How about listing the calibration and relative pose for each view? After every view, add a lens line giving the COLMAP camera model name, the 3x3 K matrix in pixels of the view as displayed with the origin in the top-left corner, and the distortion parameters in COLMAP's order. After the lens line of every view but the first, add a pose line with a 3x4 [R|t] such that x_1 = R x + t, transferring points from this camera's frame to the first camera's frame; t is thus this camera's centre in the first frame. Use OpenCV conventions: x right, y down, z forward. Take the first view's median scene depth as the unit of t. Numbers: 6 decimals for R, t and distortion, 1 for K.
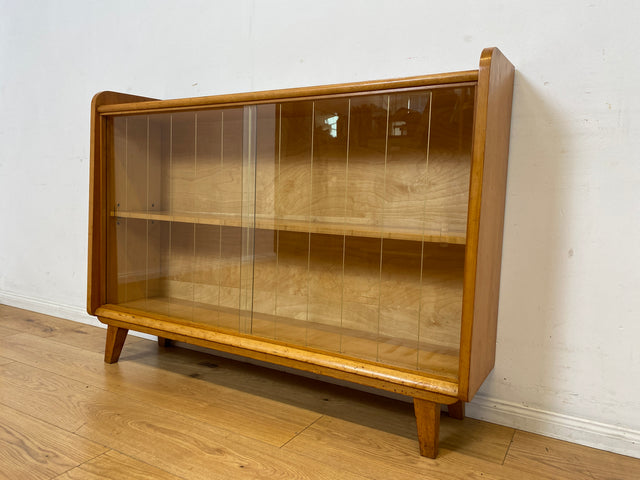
lens RADIAL K [[488.9, 0, 324.2], [0, 488.9, 239.2], [0, 0, 1]] dist [0.023241, -0.019989]
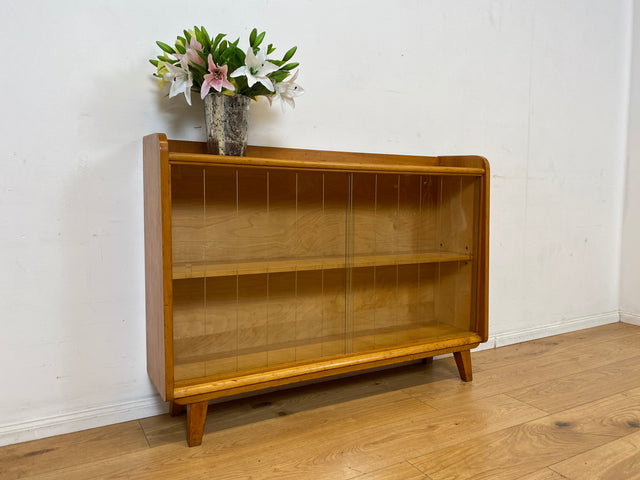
lens RADIAL K [[488.9, 0, 317.0], [0, 488.9, 234.2], [0, 0, 1]] dist [0.023241, -0.019989]
pose [[0.527261, -0.091685, 0.844742, -1.241364], [0.080923, 0.995061, 0.057491, -0.188482], [-0.845841, 0.038047, 0.532076, 0.404887]]
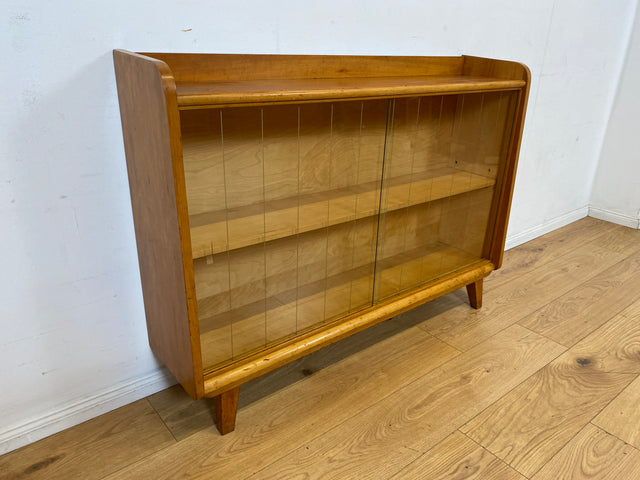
lens RADIAL K [[488.9, 0, 324.4], [0, 488.9, 243.6], [0, 0, 1]] dist [0.023241, -0.019989]
pose [[0.370391, -0.377510, 0.848703, -1.122661], [0.057578, 0.921262, 0.384656, -0.380650], [-0.927090, -0.093606, 0.362964, 0.726321]]
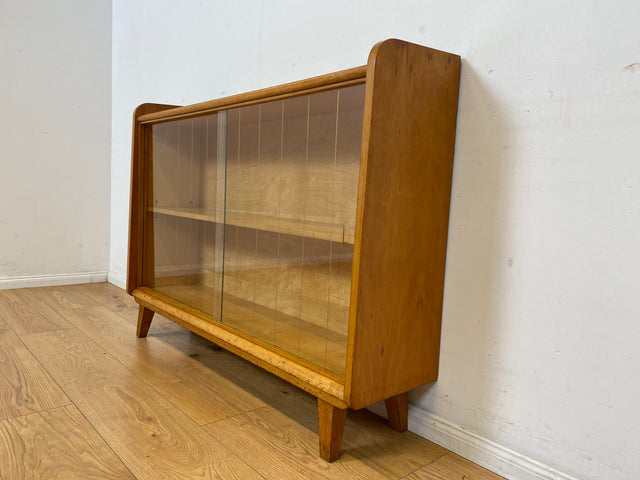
lens RADIAL K [[488.9, 0, 323.9], [0, 488.9, 240.0], [0, 0, 1]] dist [0.023241, -0.019989]
pose [[0.944678, 0.040813, -0.325449, 0.414193], [-0.040940, 0.999141, 0.006461, -0.003318], [0.325433, 0.007220, 0.945537, 0.050106]]
